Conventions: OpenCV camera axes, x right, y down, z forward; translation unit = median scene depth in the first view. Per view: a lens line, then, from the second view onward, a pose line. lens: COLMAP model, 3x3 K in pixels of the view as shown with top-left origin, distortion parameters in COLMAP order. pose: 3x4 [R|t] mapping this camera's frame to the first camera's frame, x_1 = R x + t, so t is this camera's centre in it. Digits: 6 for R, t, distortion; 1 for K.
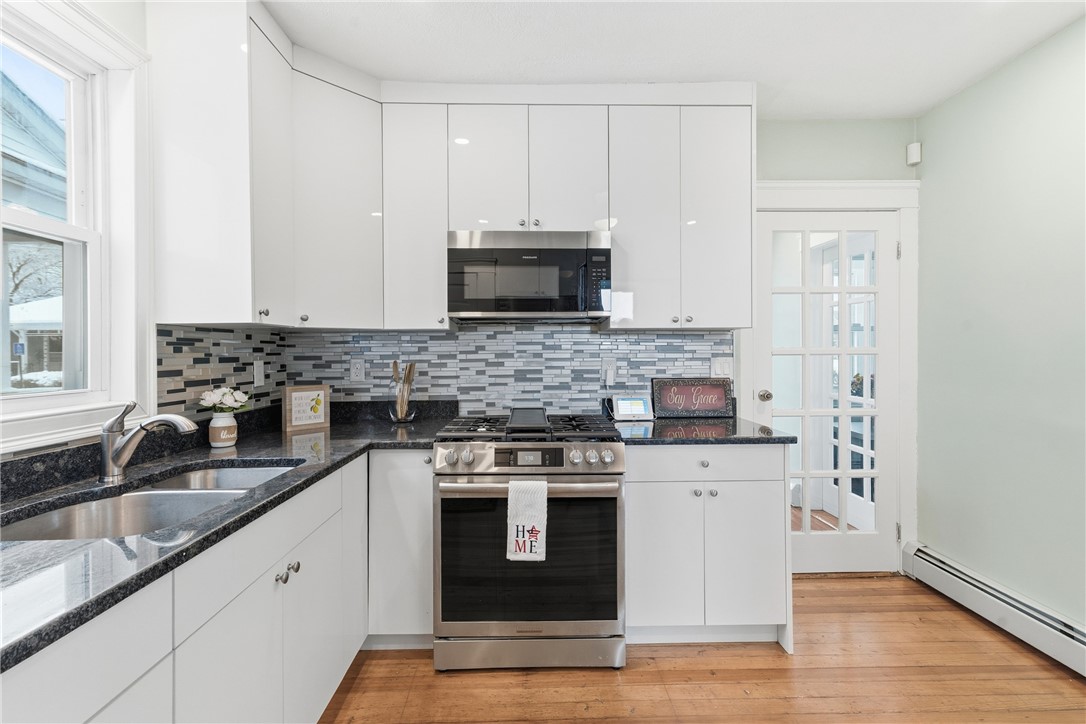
lens RADIAL K [[514.9, 0, 538.1], [0, 514.9, 354.2], [0, 0, 1]] dist [-0.015610, 0.030926]
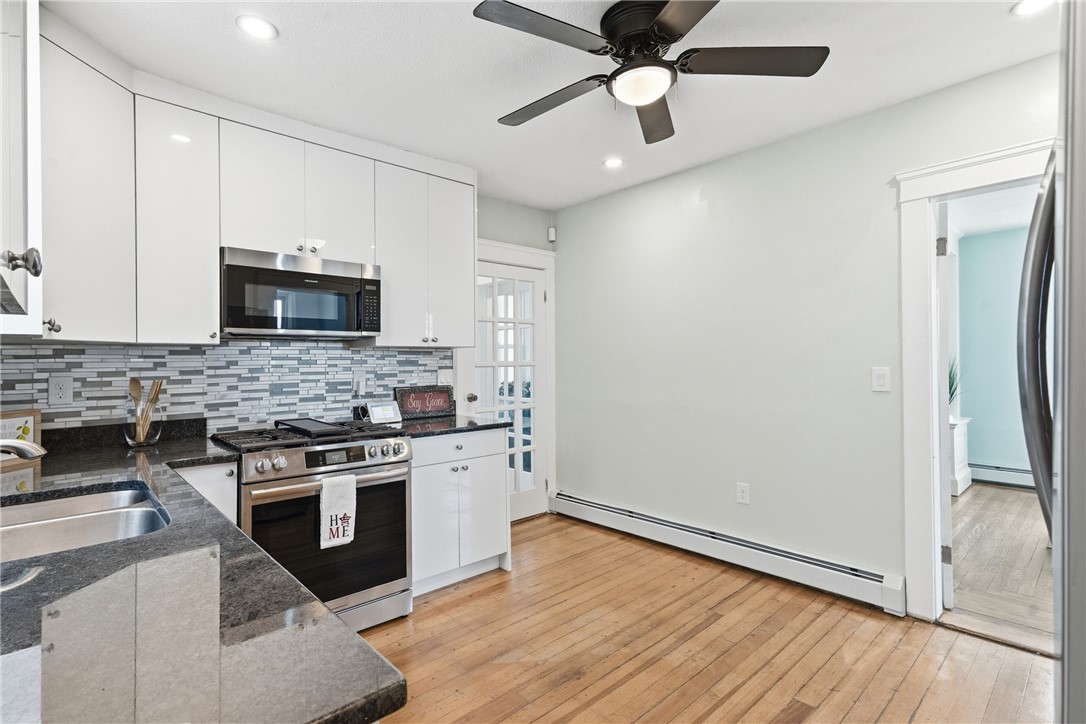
lens RADIAL K [[534.1, 0, 543.0], [0, 534.1, 362.0], [0, 0, 1]] dist [0.025378, 0.000551]
pose [[0.748992, -0.003522, 0.662570, -0.351854], [0.012020, 0.999894, -0.008274, 0.001701], [-0.662470, 0.014162, 0.748955, -0.166428]]
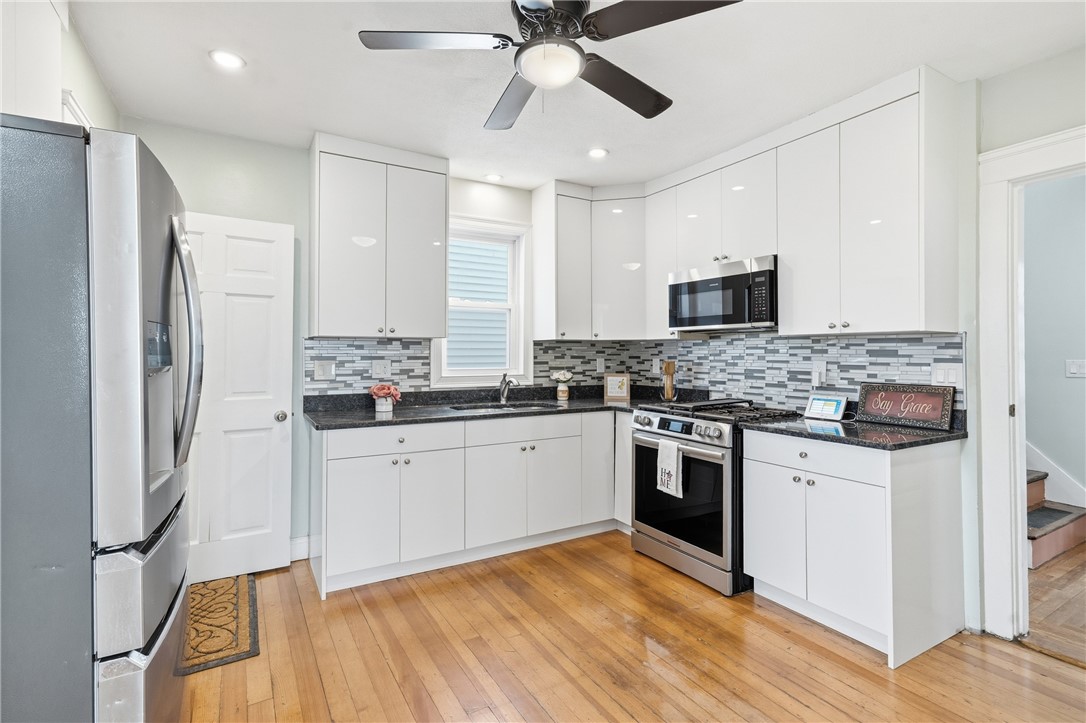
lens RADIAL K [[514.9, 0, 538.1], [0, 514.9, 353.7], [0, 0, 1]] dist [-0.015610, 0.030926]
pose [[0.489902, 0.007387, -0.871746, 0.805373], [-0.011276, 0.999934, 0.002136, -0.004231], [0.871704, 0.008784, 0.489953, -0.051553]]
